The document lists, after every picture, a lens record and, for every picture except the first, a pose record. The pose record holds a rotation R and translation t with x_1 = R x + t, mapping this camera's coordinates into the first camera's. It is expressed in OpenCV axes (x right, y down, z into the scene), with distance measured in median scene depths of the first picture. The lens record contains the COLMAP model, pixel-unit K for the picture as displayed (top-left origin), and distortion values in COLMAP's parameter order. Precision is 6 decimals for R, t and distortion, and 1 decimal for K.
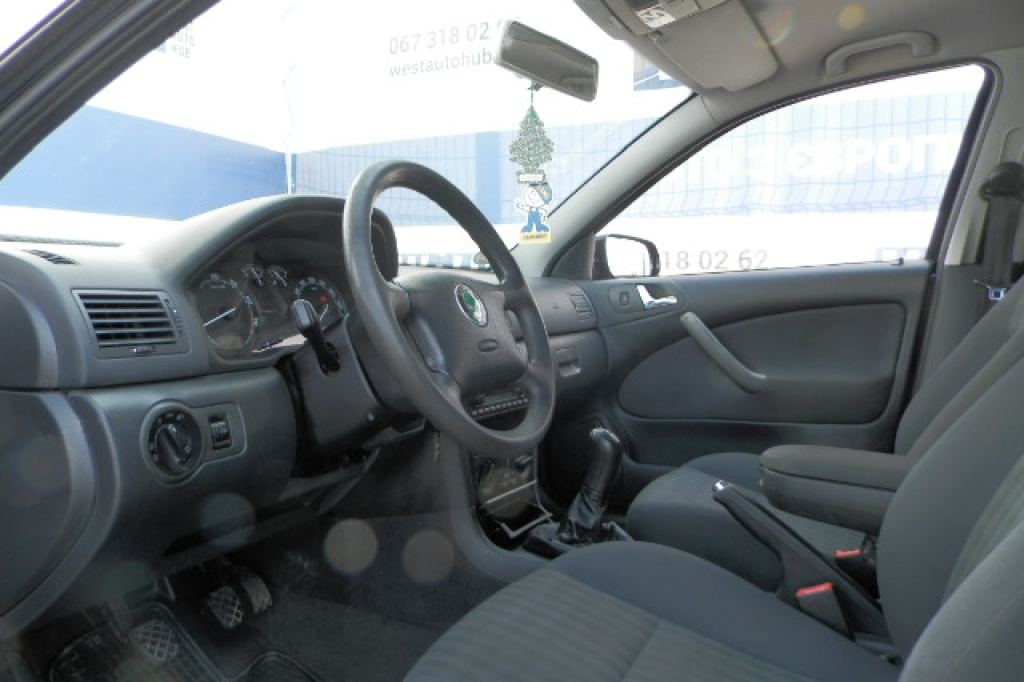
lens RADIAL K [[685.7, 0, 512.0], [0, 685.7, 341.0], [0, 0, 1]] dist [-0.000129, -0.008468]
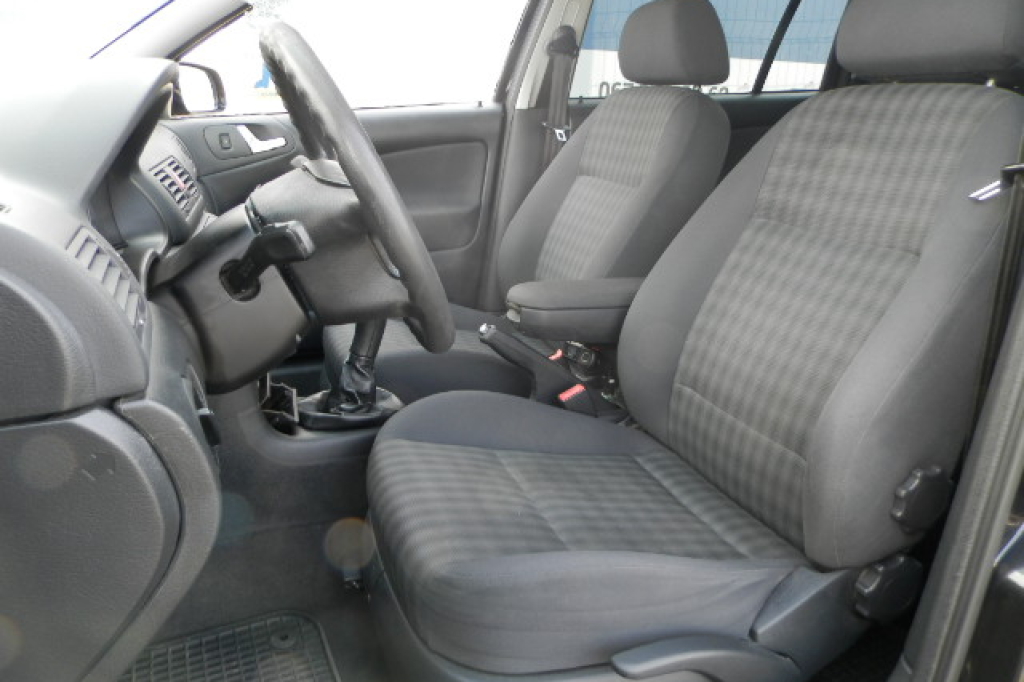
lens RADIAL K [[685.7, 0, 512.0], [0, 685.7, 341.0], [0, 0, 1]] dist [-0.000129, -0.008468]
pose [[0.731681, -0.215146, 0.646804, -0.242898], [0.041932, 0.961293, 0.272320, -0.048230], [-0.680356, -0.172129, 0.712381, 0.077475]]
